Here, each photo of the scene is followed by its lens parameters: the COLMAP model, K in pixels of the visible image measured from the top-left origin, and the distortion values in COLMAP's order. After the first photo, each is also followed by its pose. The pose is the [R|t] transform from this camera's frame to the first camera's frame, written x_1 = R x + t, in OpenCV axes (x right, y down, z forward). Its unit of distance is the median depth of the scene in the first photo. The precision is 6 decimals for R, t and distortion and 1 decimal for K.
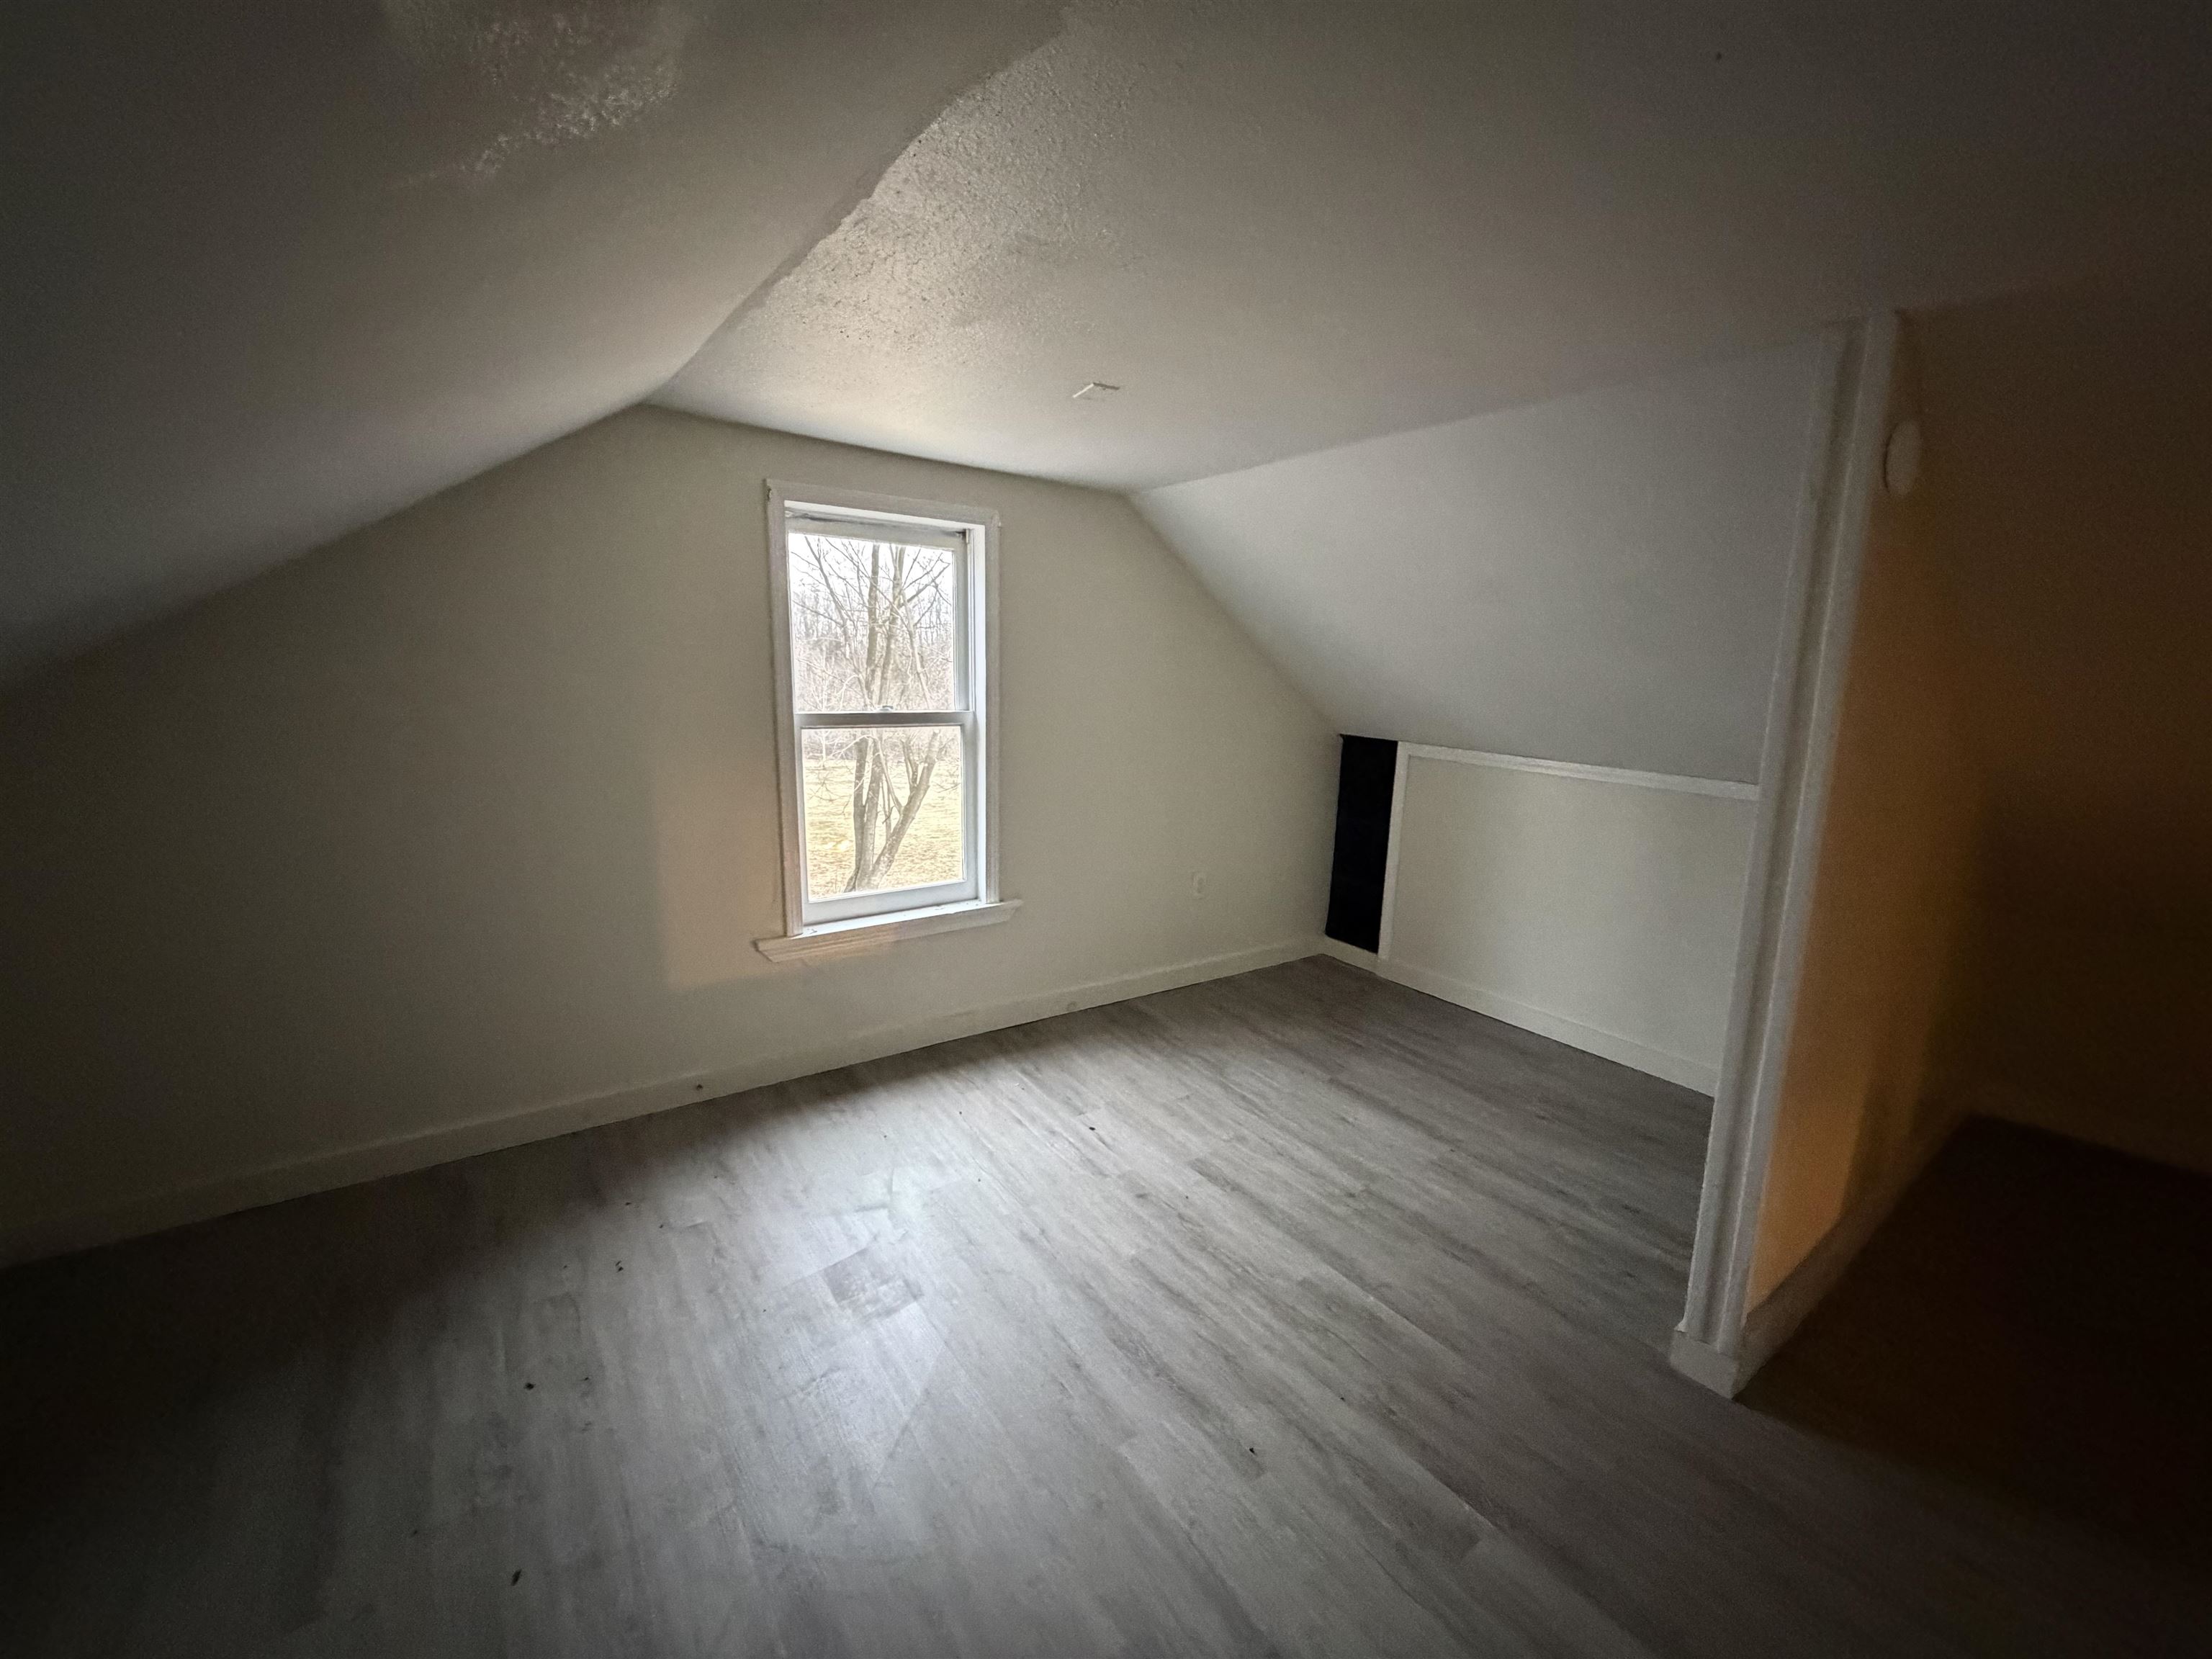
lens RADIAL K [[871.8, 0, 1106.0], [0, 871.8, 829.5], [0, 0, 1]] dist [0.000011, -0.000007]
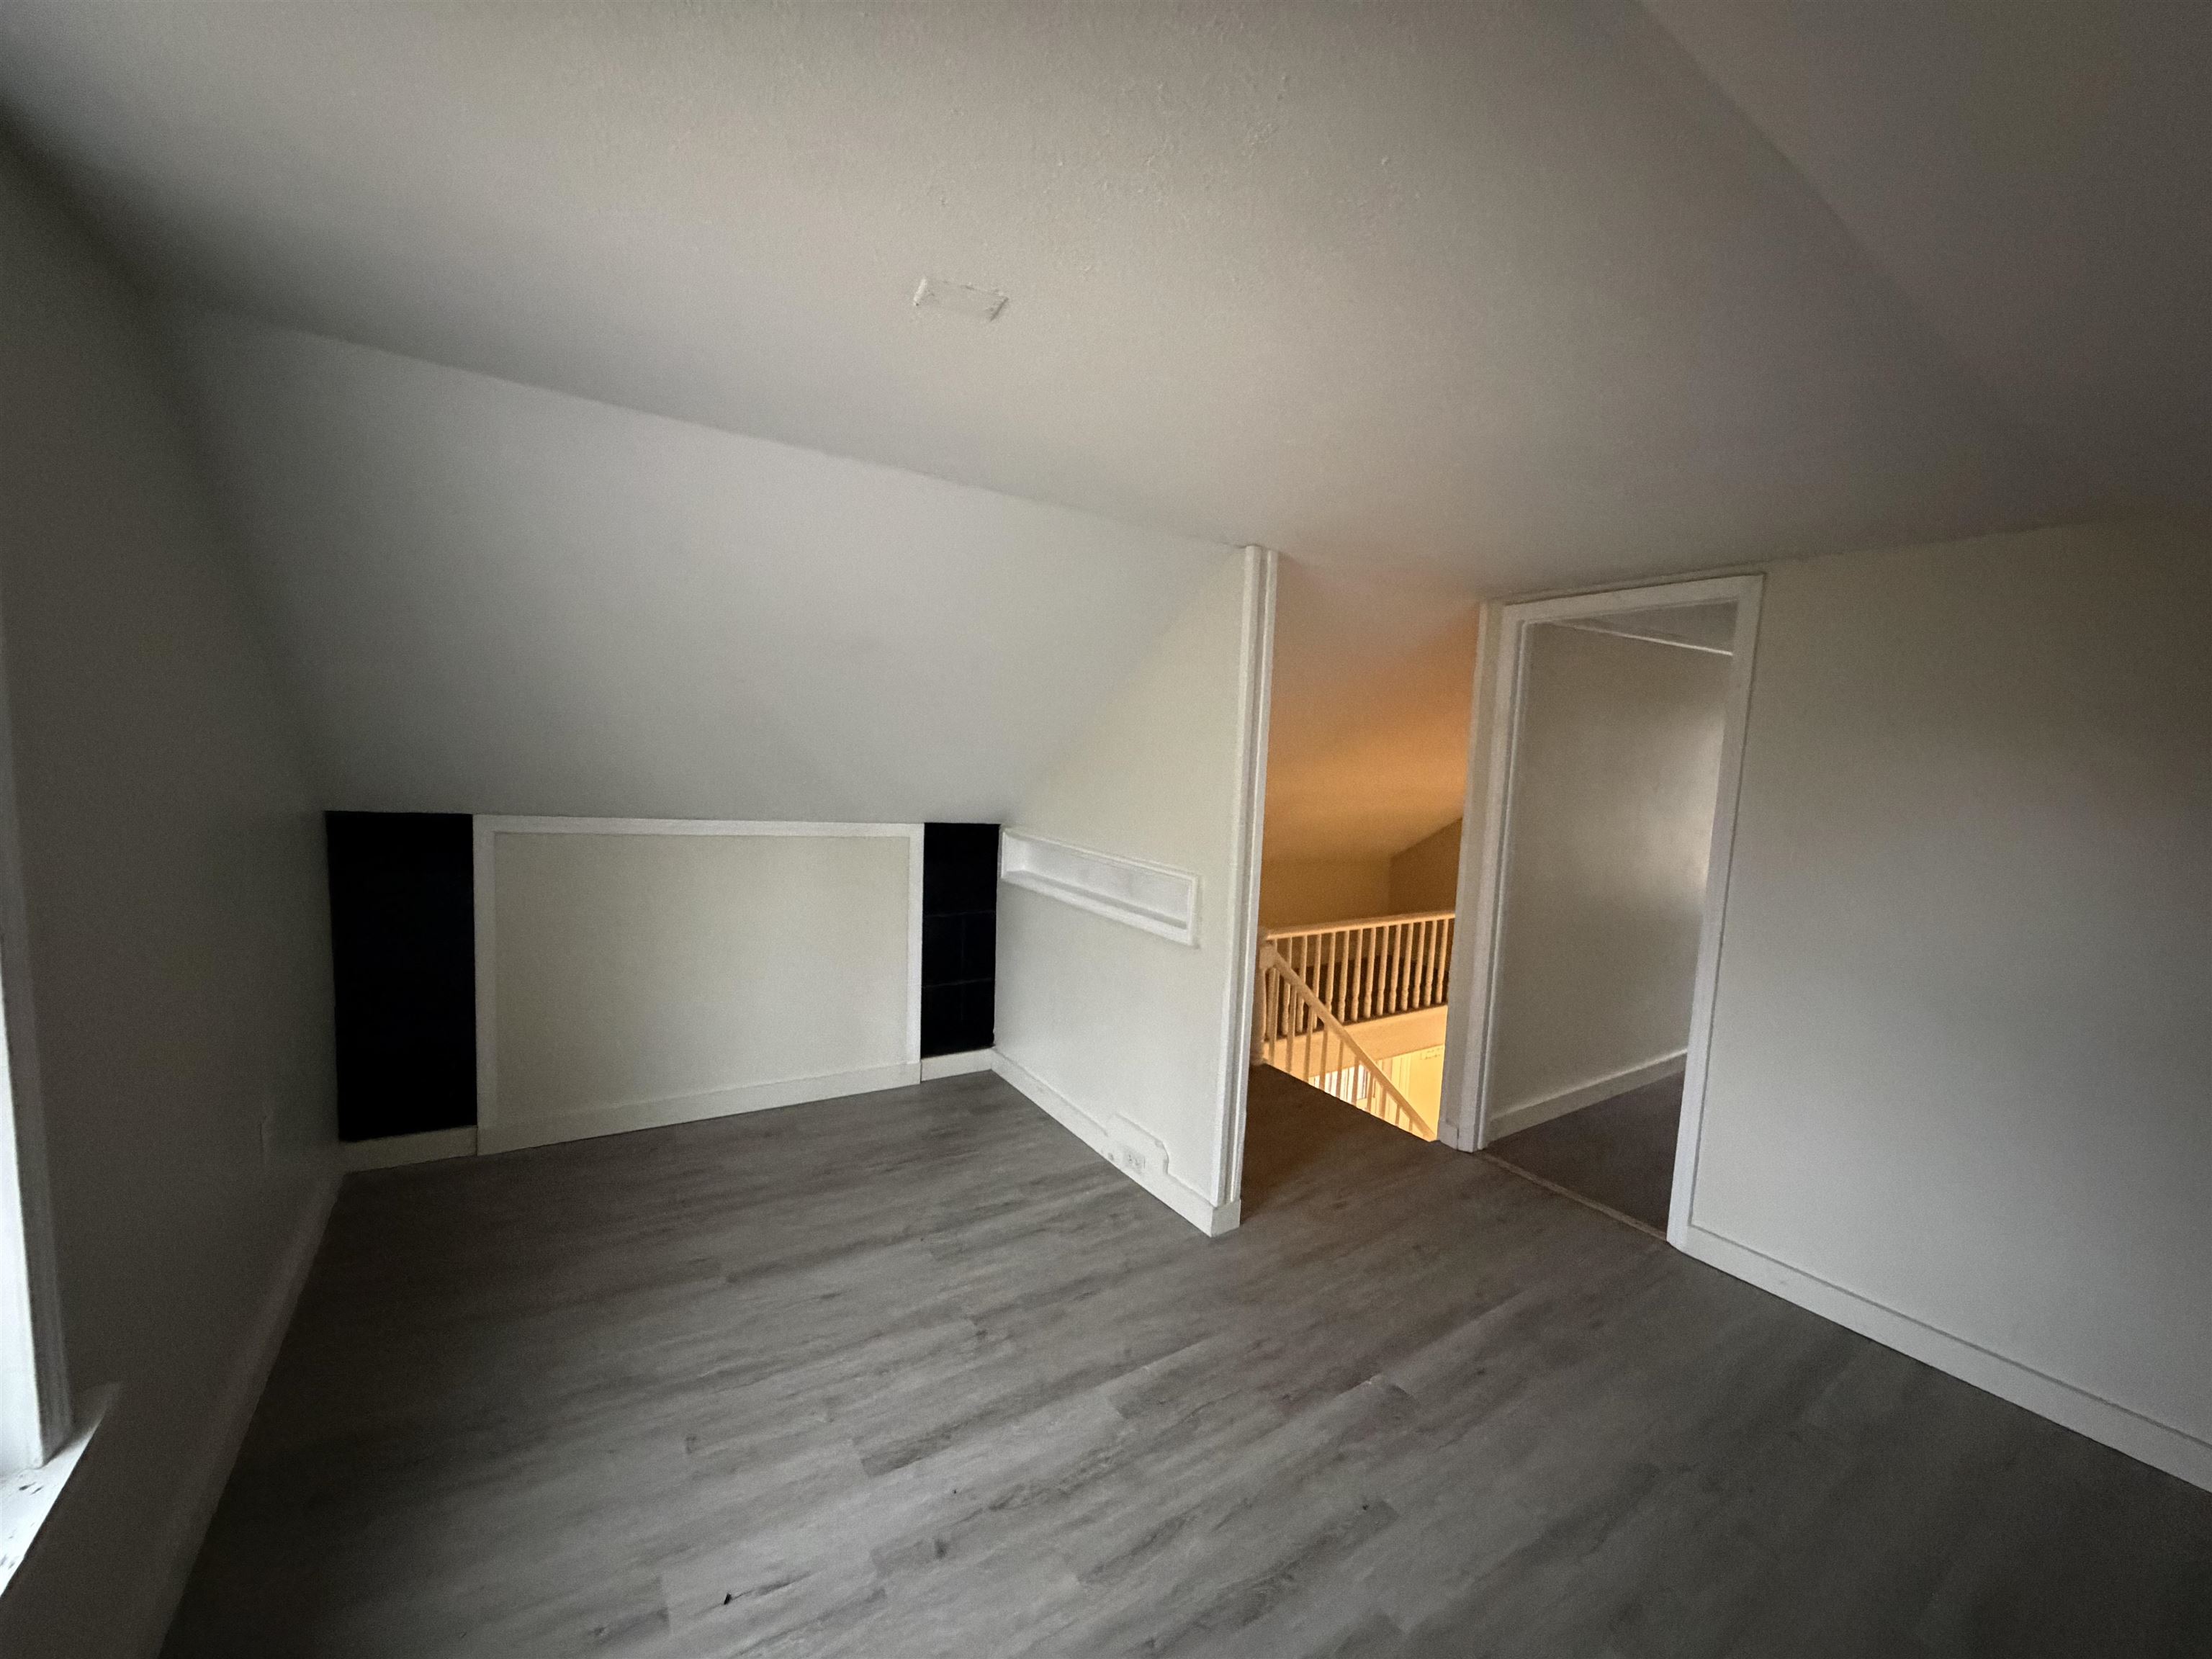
lens RADIAL K [[871.8, 0, 1106.0], [0, 871.8, 829.5], [0, 0, 1]] dist [0.000011, -0.000007]
pose [[0.058769, -0.120962, 0.990916, -0.533830], [0.128248, 0.985321, 0.112673, -0.170902], [-0.989999, 0.120461, 0.073419, 0.759515]]
